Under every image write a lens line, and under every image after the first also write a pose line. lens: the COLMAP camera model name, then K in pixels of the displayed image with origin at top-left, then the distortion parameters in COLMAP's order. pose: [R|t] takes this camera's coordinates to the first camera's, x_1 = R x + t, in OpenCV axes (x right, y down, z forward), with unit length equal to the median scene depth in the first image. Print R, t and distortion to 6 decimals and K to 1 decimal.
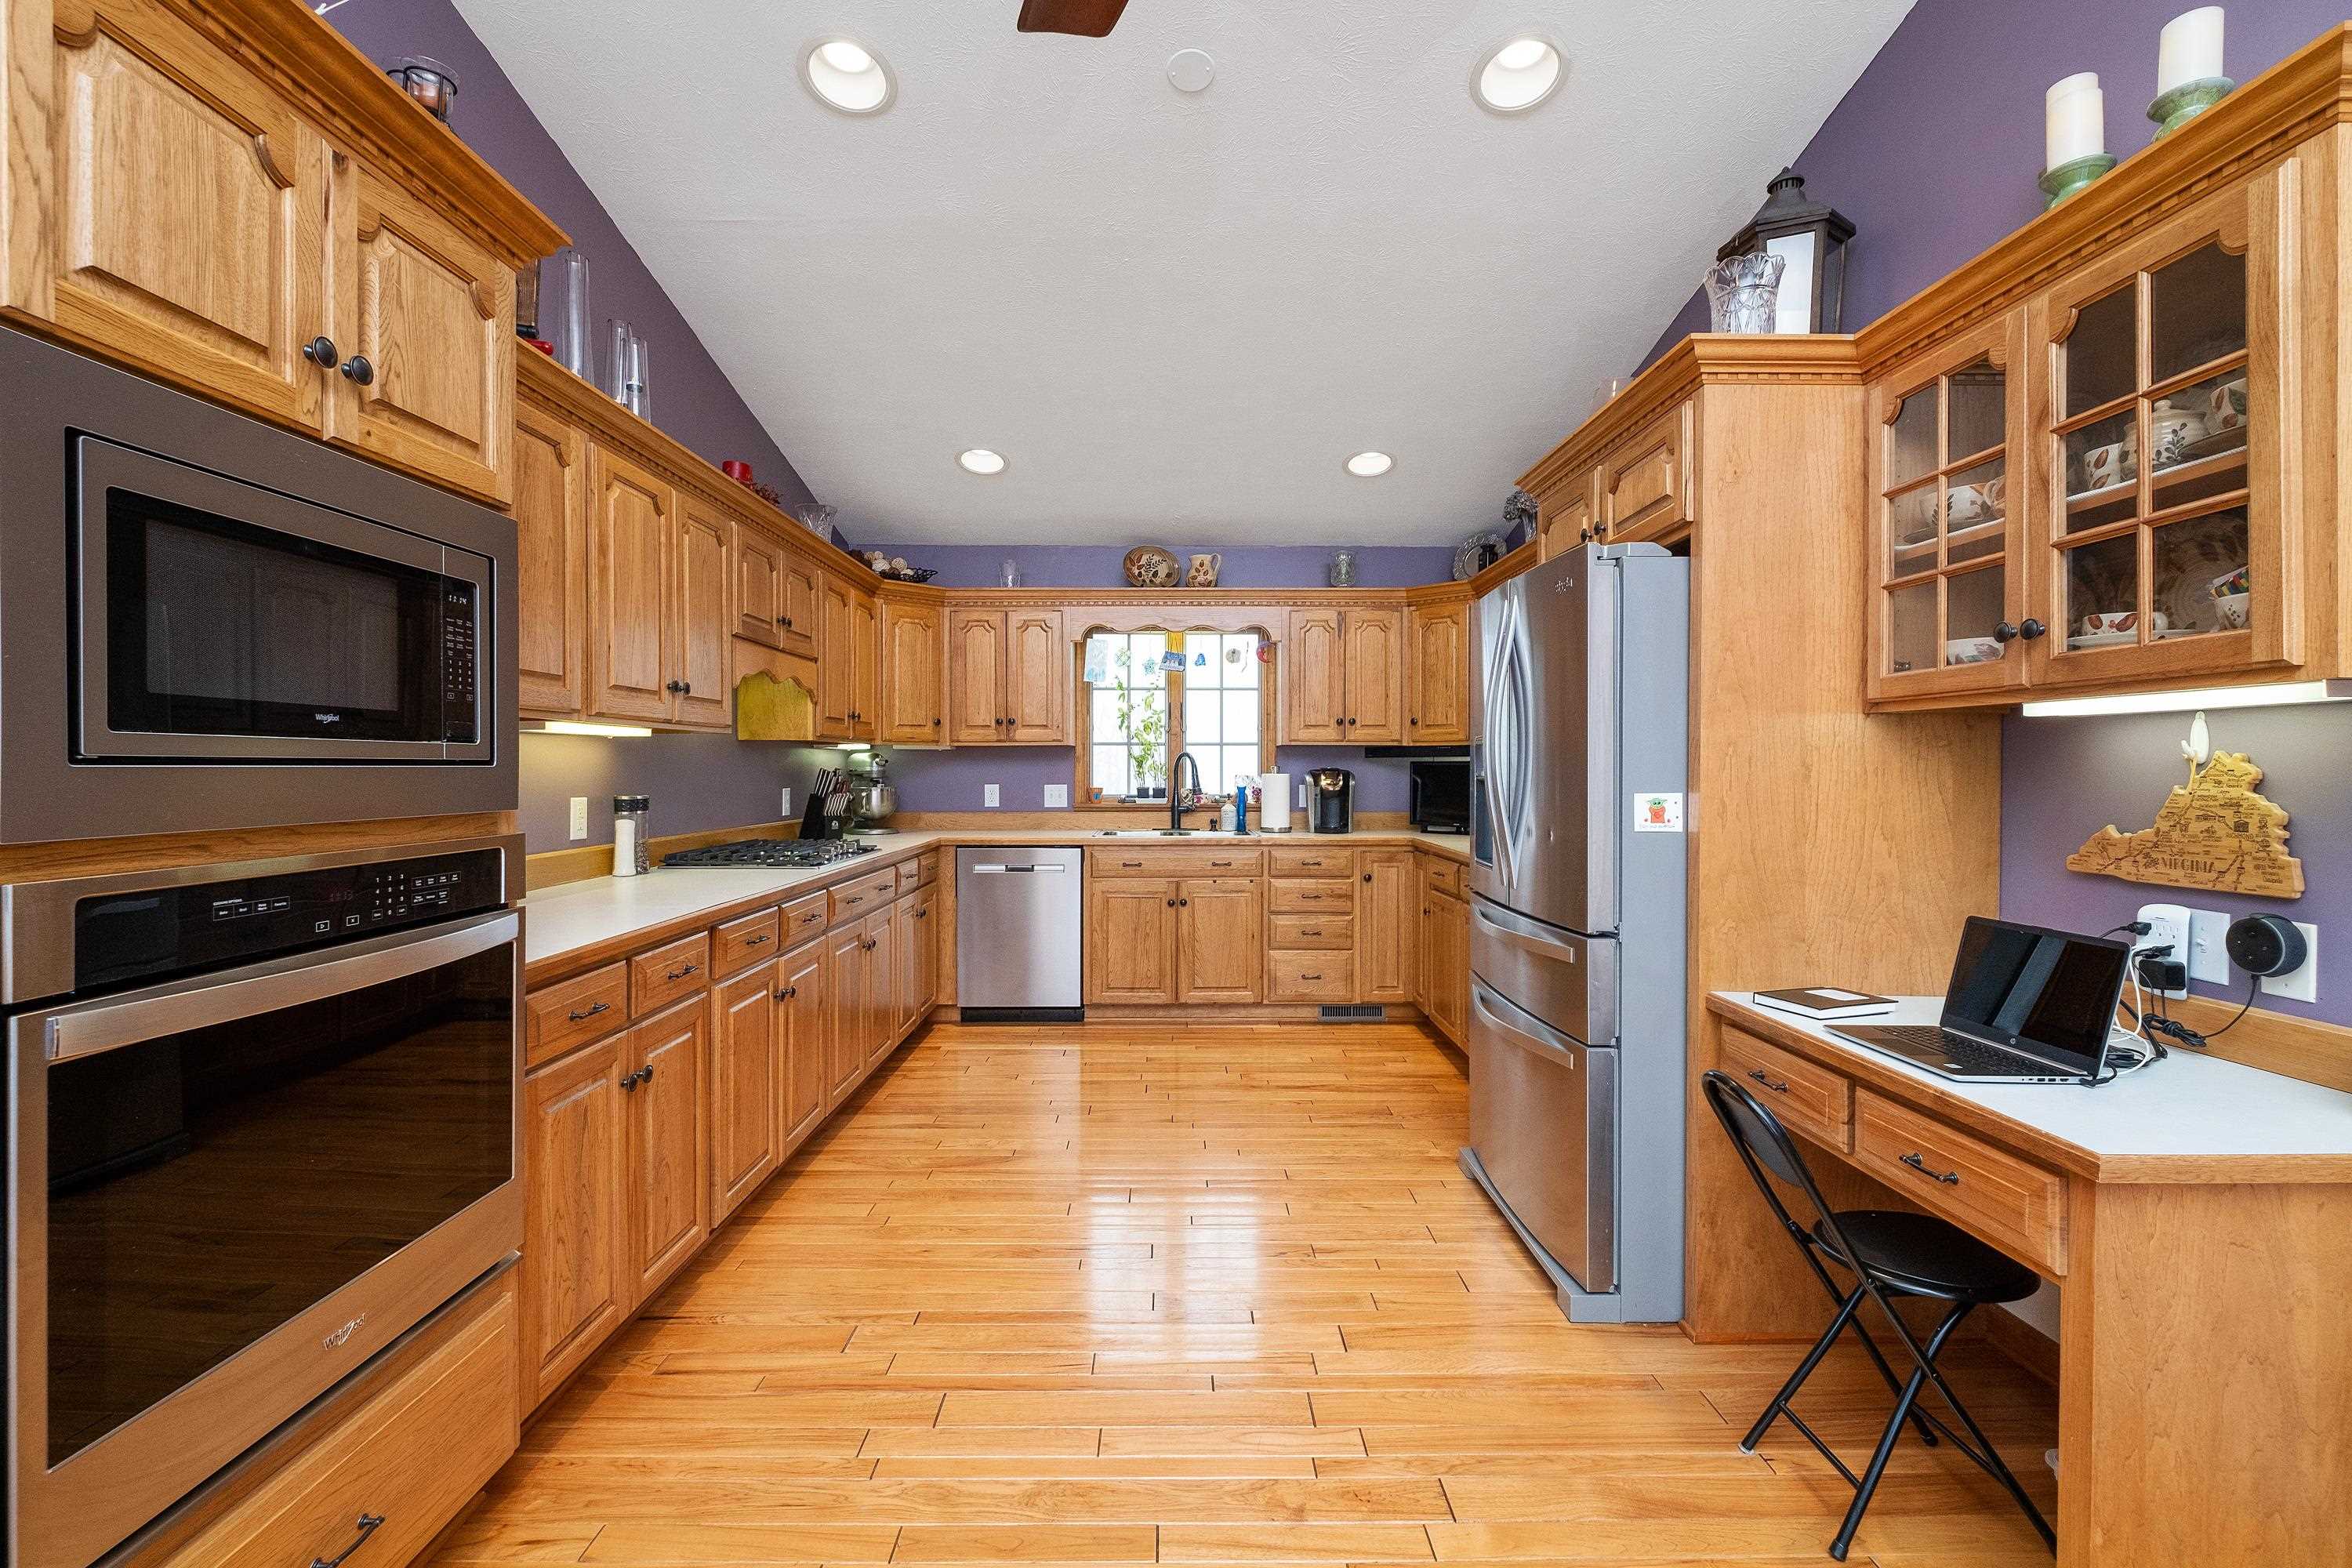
lens RADIAL K [[1011.7, 0, 1179.0], [0, 1011.7, 772.2], [0, 0, 1]] dist [-0.007154, -0.001657]
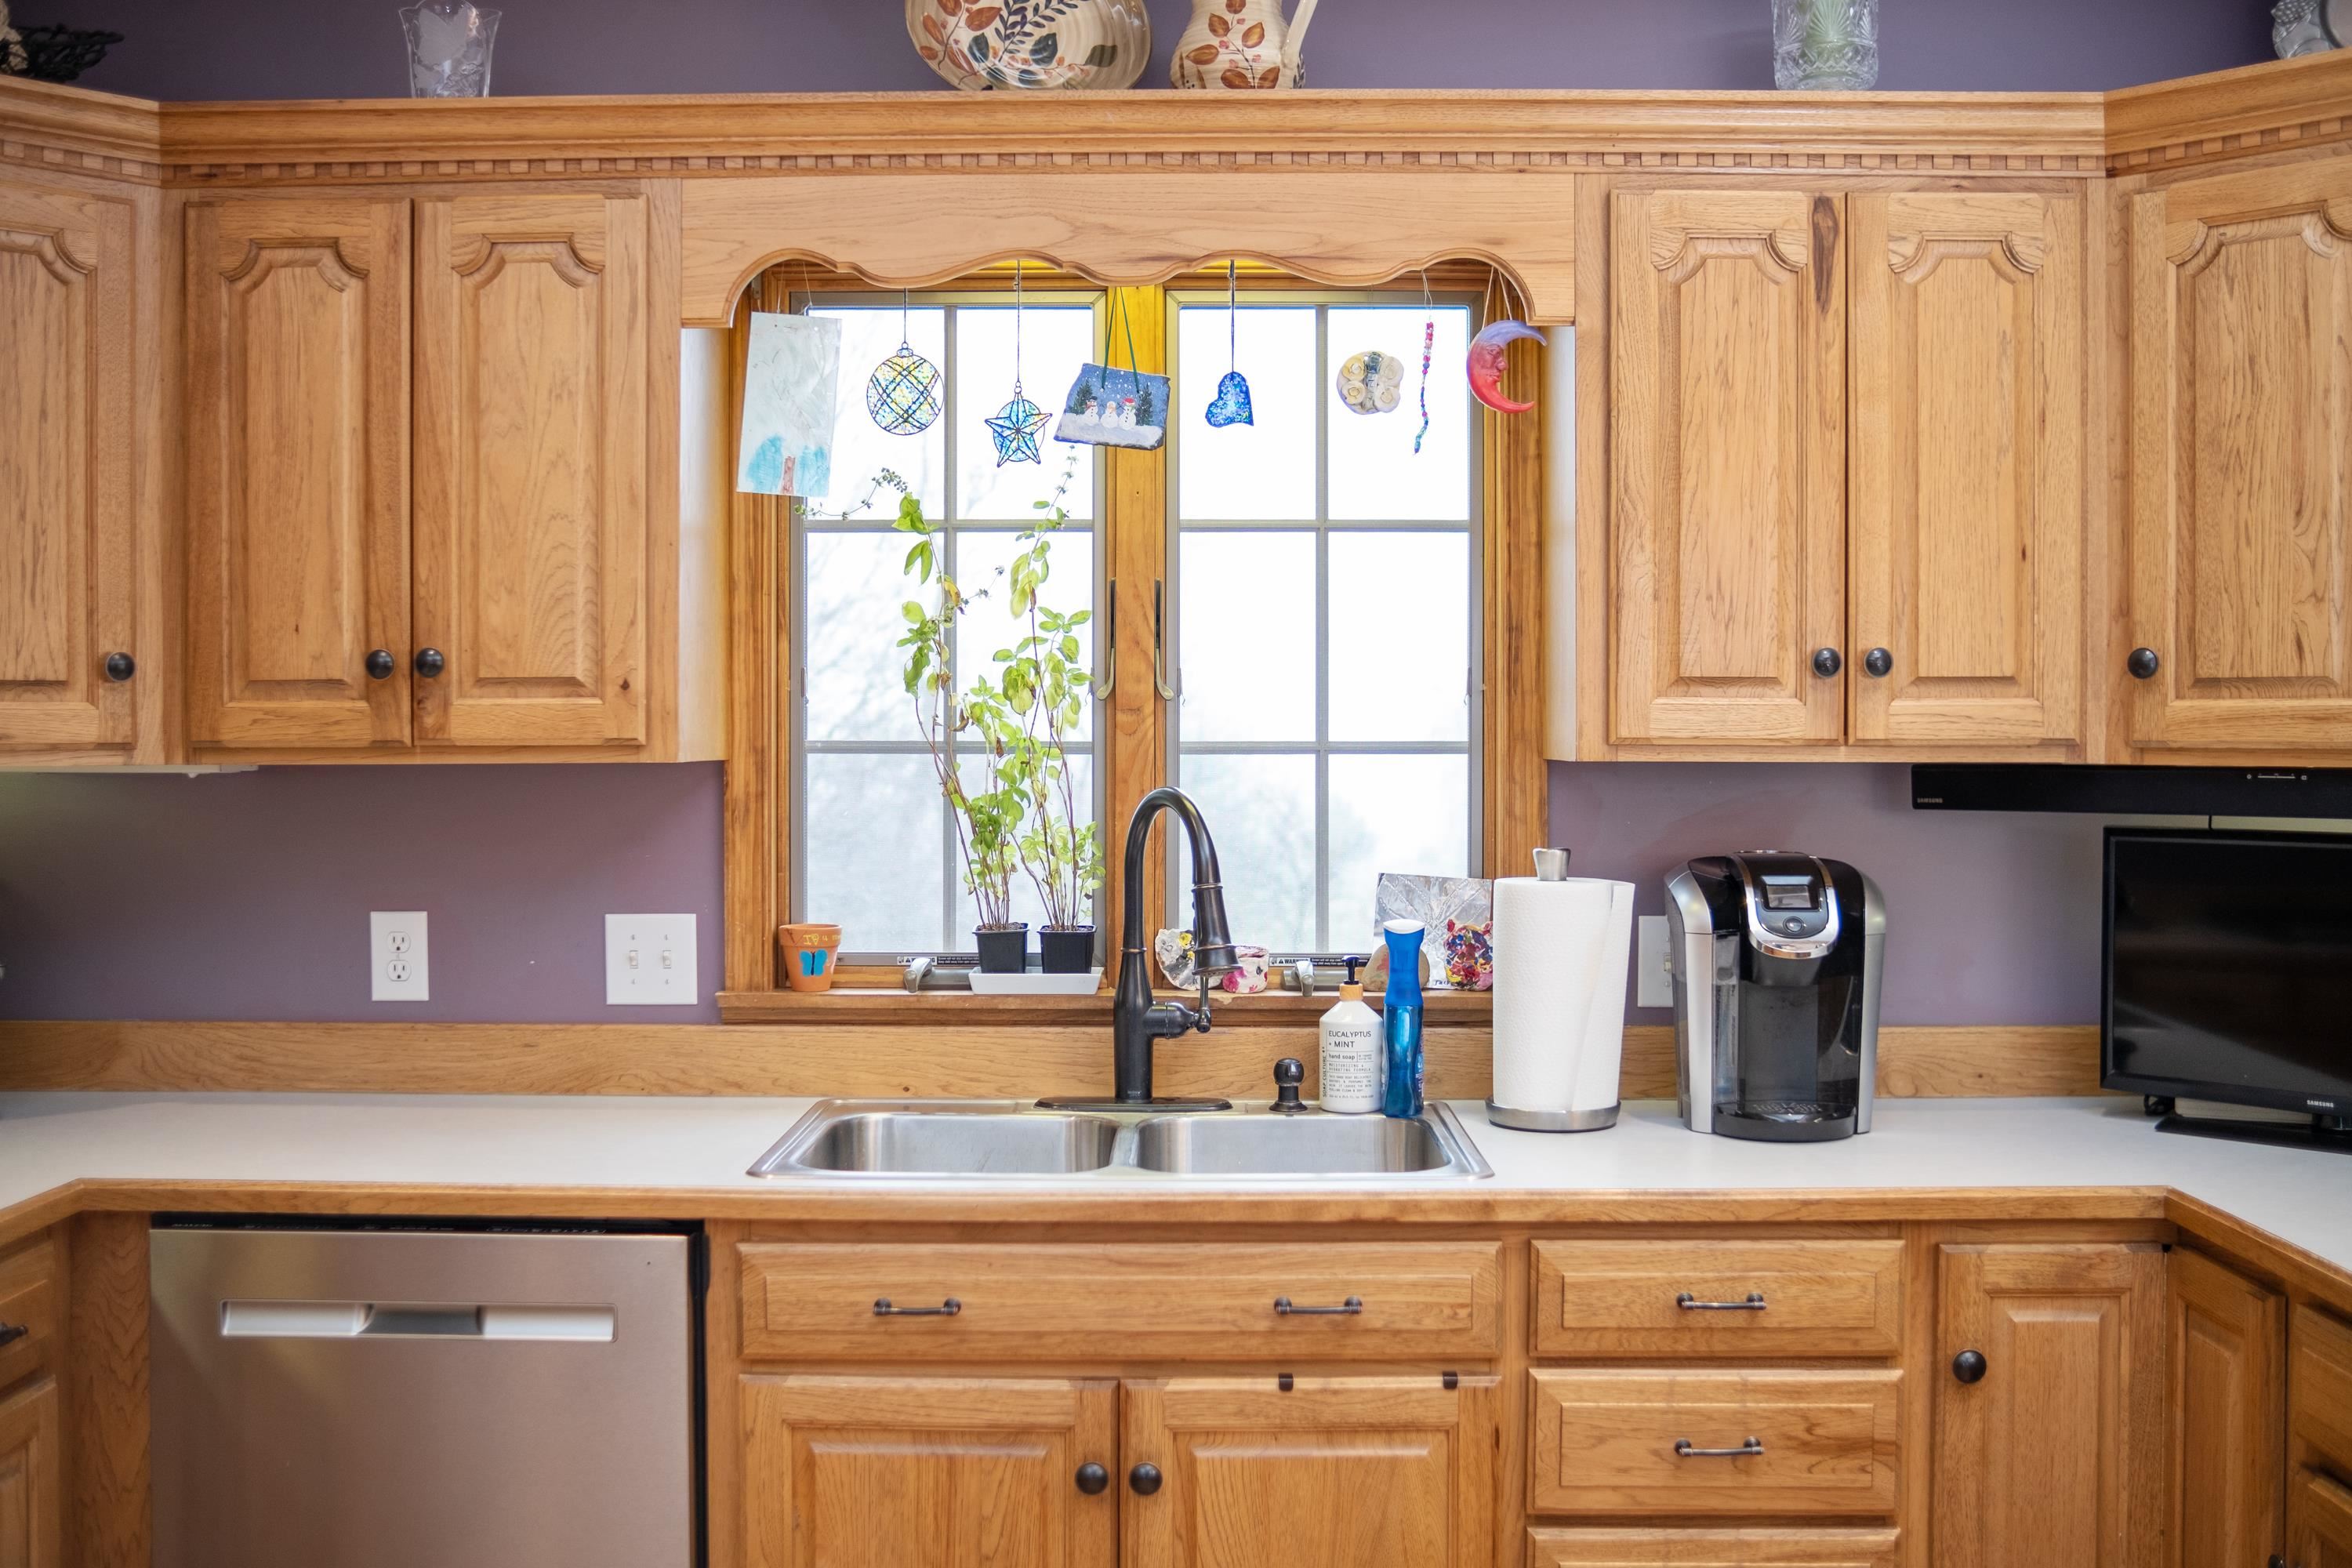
lens RADIAL K [[2454.6, 0, 1174.6], [0, 2454.6, 791.2], [0, 0, 1]] dist [-0.074444, 0.000000]
pose [[0.999758, 0.000323, -0.021994, 0.019758], [0.000052, 0.999855, 0.017009, -0.028398], [0.021996, -0.017006, 0.999613, 0.412094]]
